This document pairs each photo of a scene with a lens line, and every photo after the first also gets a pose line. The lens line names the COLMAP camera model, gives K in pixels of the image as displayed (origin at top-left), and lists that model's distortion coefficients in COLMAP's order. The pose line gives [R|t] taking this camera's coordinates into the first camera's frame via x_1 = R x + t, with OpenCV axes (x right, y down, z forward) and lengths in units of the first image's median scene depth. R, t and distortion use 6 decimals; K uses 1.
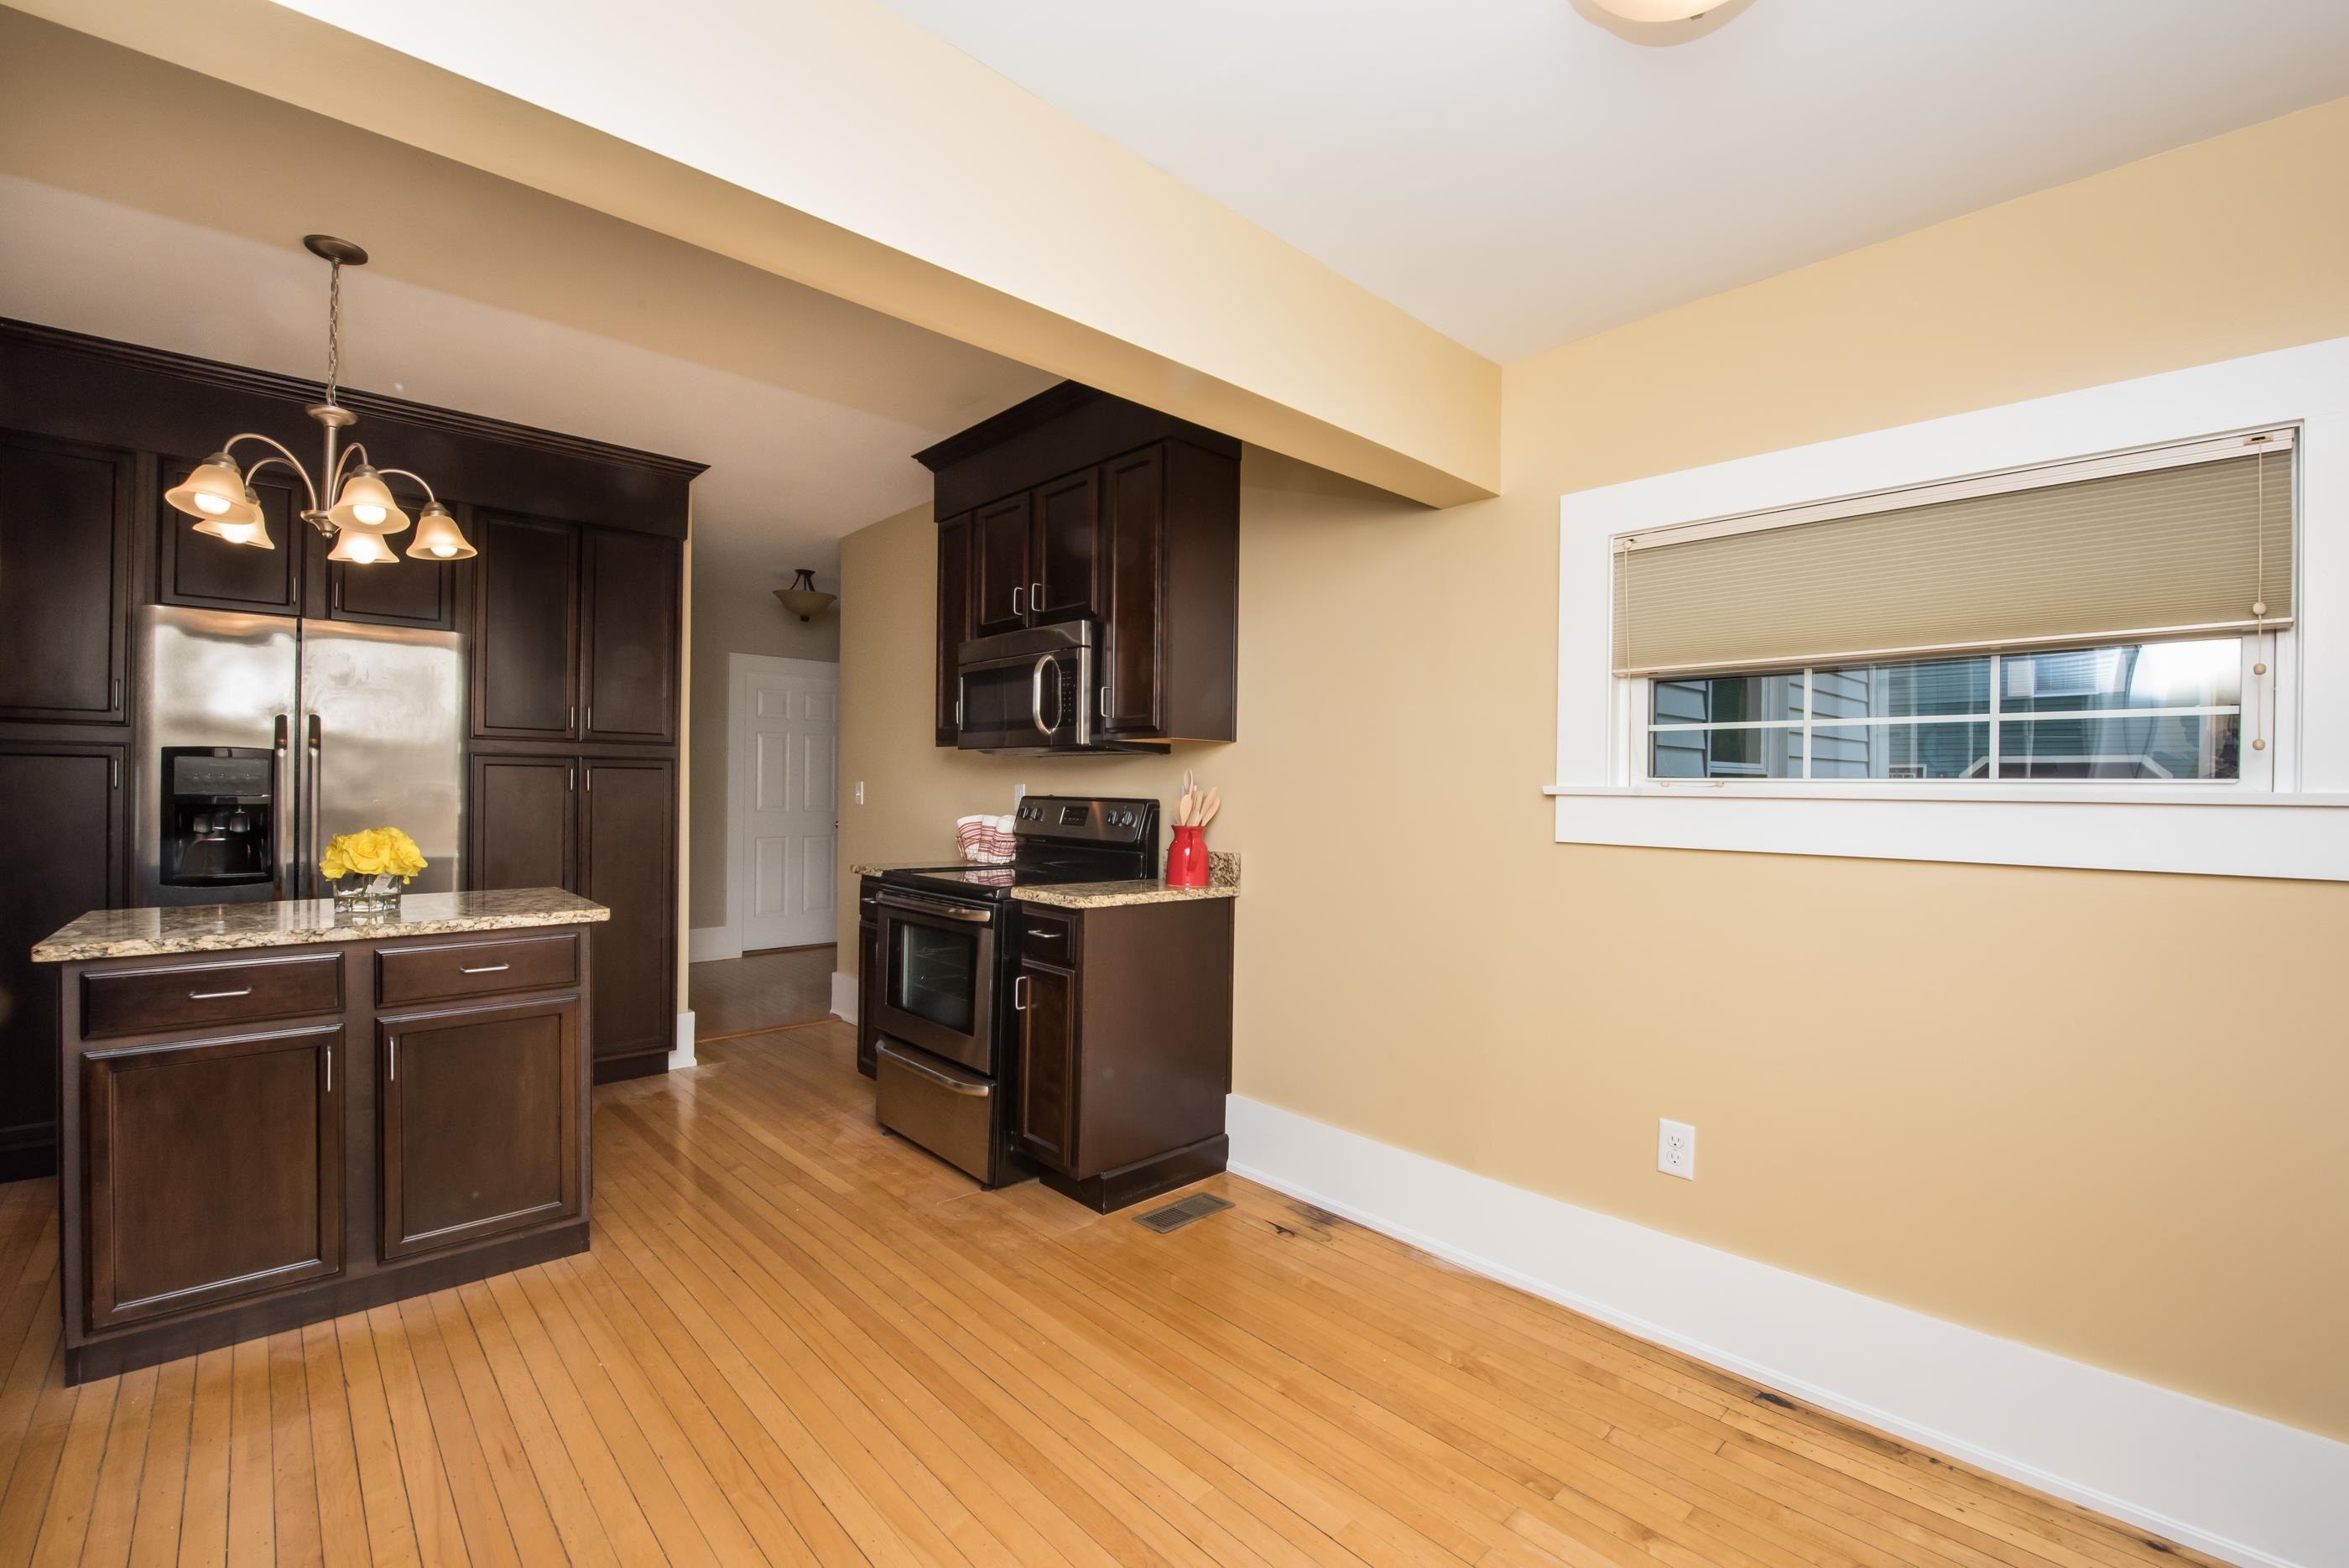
lens RADIAL K [[1006.3, 0, 1210.0], [0, 1006.3, 786.4], [0, 0, 1]] dist [-0.026308, -0.000715]
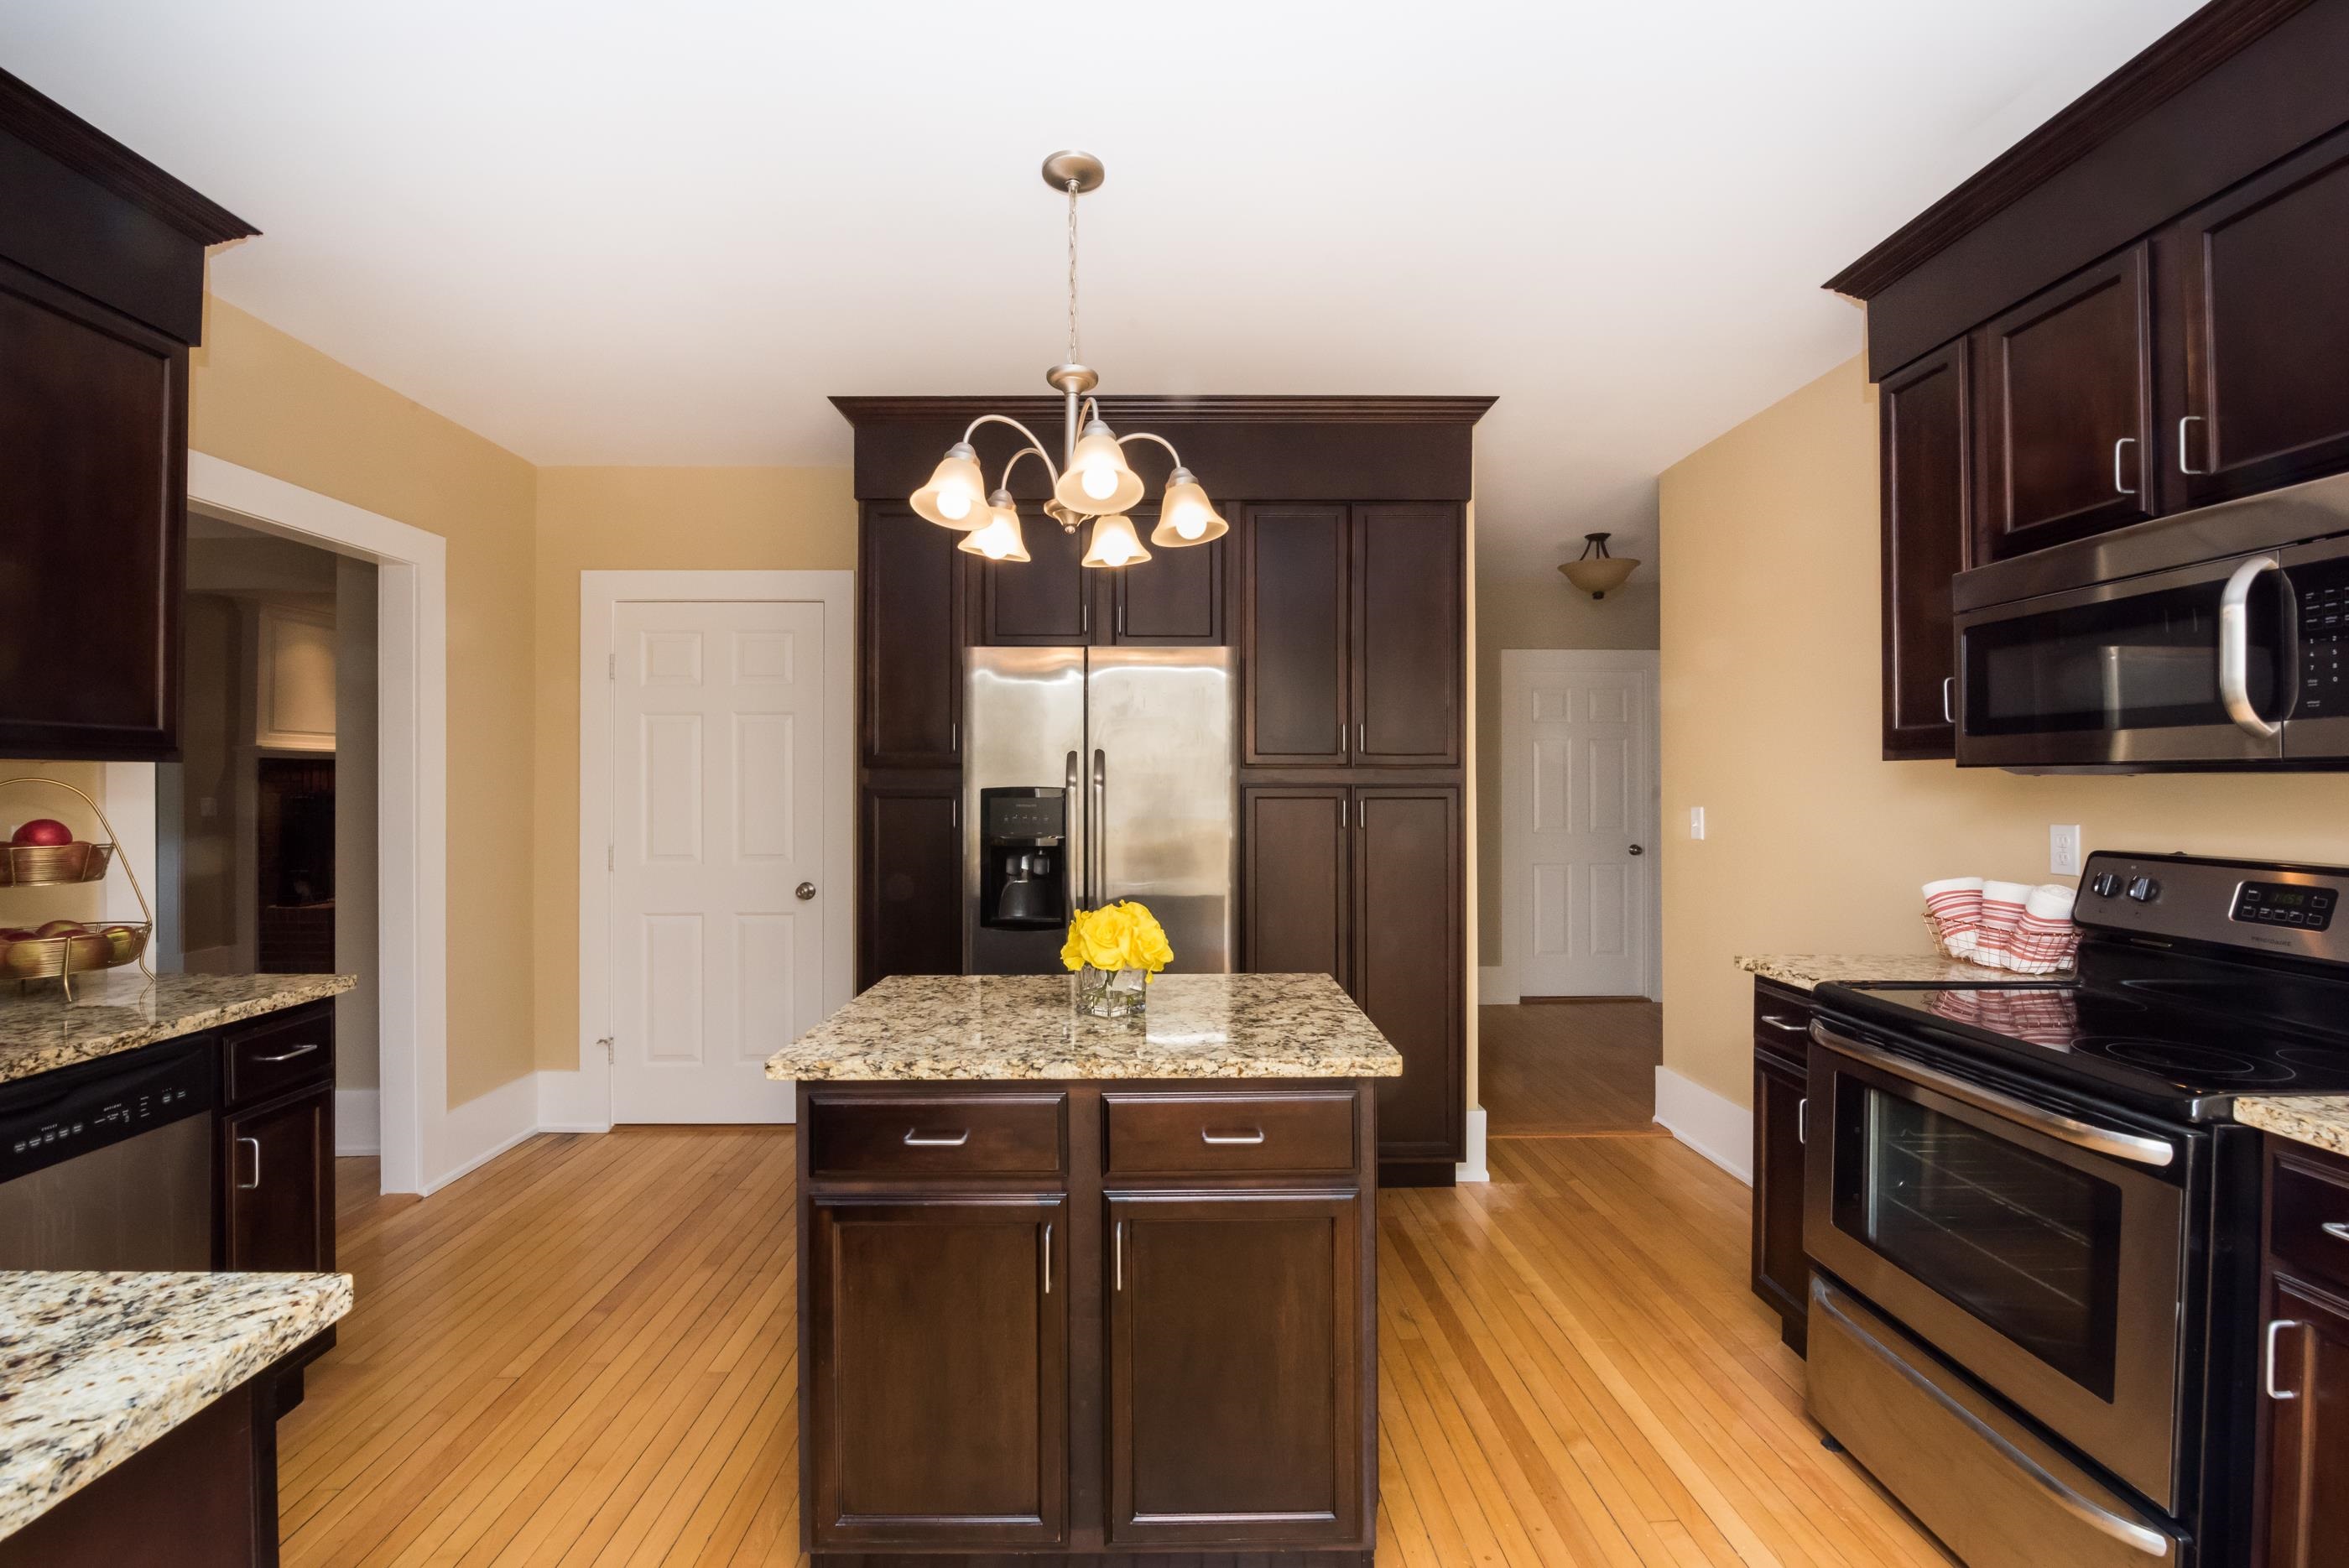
lens RADIAL K [[962.0, 0, 1172.3], [0, 962.0, 785.2], [0, 0, 1]] dist [0.015492, -0.004525]
pose [[0.733521, -0.007288, -0.679628, -0.237718], [0.010621, 0.999943, 0.000740, -0.037293], [0.679584, -0.007761, 0.733556, 0.370446]]
